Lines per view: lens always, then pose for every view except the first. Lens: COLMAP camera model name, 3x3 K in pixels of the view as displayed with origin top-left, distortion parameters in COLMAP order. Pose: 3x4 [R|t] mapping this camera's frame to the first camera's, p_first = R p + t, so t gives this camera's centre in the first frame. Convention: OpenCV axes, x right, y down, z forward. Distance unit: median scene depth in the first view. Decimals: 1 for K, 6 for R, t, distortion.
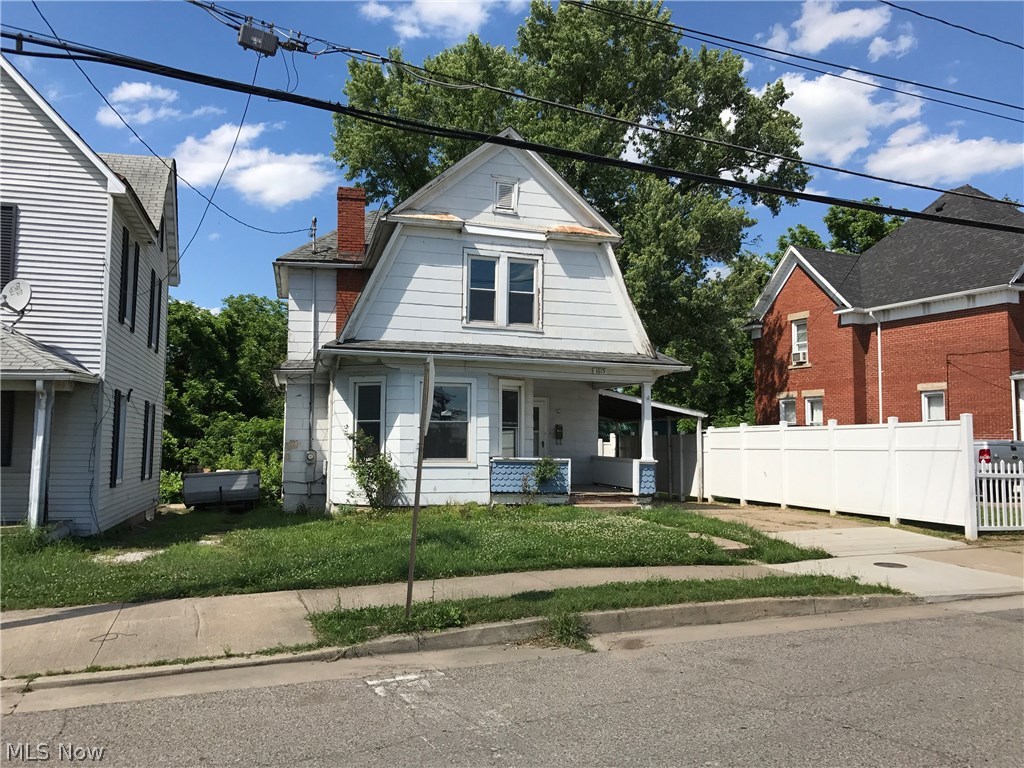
lens RADIAL K [[829.0, 0, 504.2], [0, 829.0, 387.8], [0, 0, 1]] dist [0.013191, 0.004980]
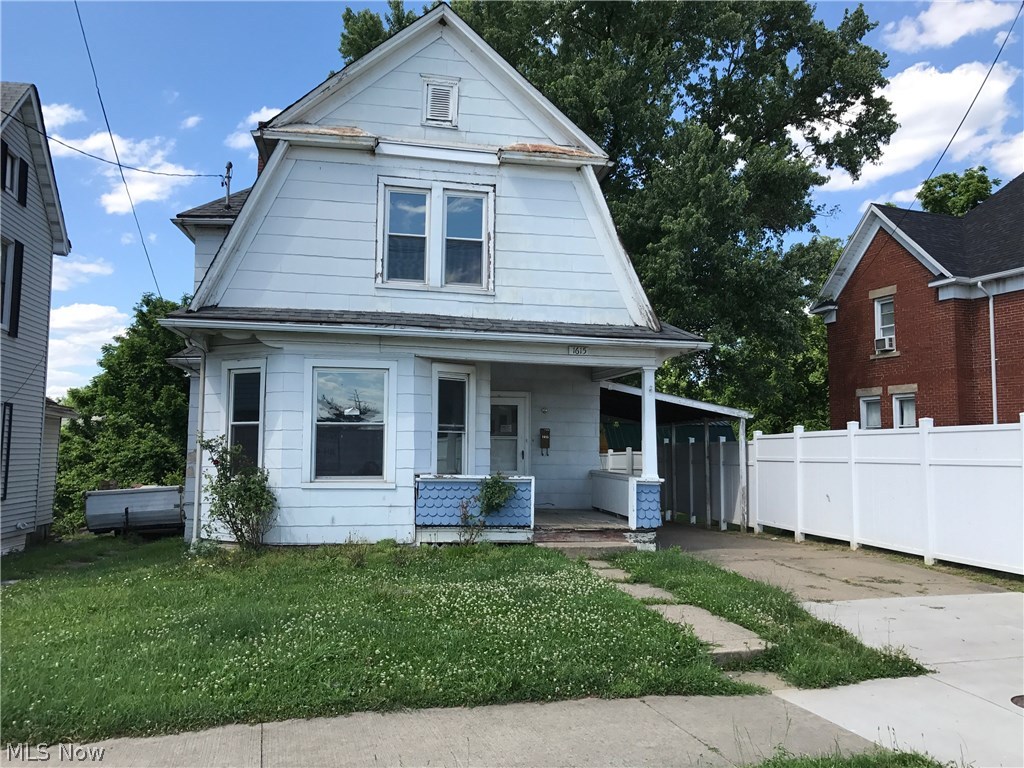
lens RADIAL K [[829.0, 0, 514.1], [0, 829.0, 389.3], [0, 0, 1]] dist [0.013191, 0.004980]
pose [[0.996125, -0.007828, -0.087601, 0.122376], [0.007082, 0.999936, -0.008830, 0.018524], [0.087665, 0.008175, 0.996116, 0.302242]]
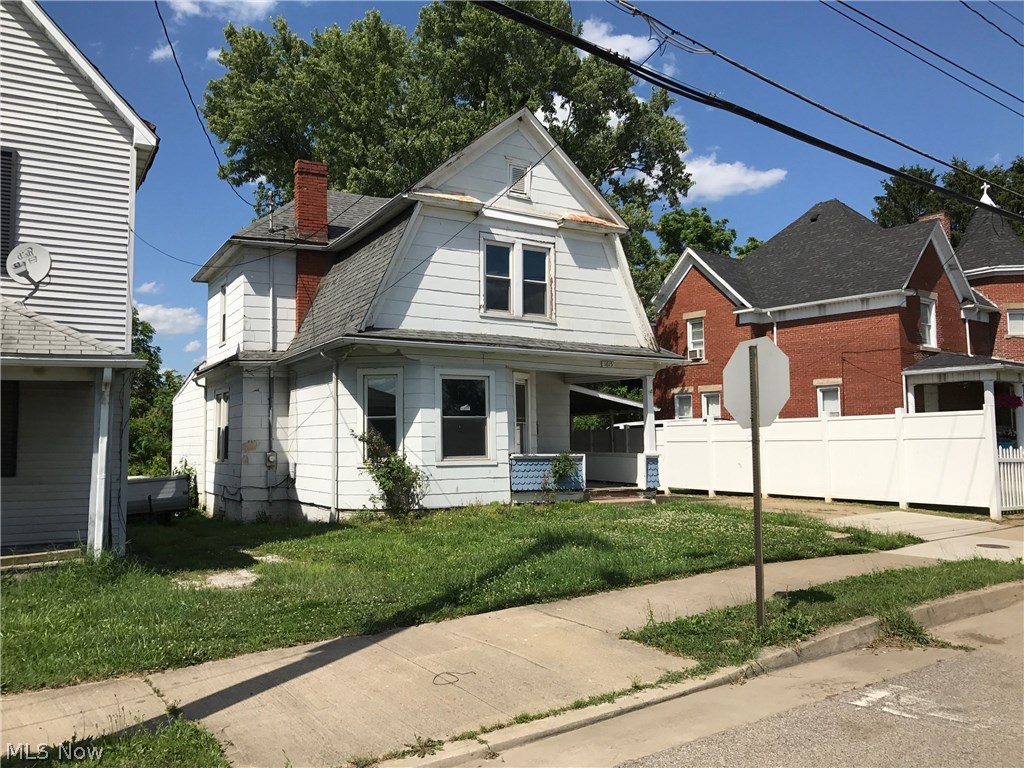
lens RADIAL K [[829.0, 0, 497.0], [0, 829.0, 387.8], [0, 0, 1]] dist [0.013191, 0.004980]
pose [[0.967949, -0.001375, 0.251143, -0.259203], [0.000920, 0.999998, 0.001927, 0.005814], [-0.251145, -0.001634, 0.967948, 0.082320]]
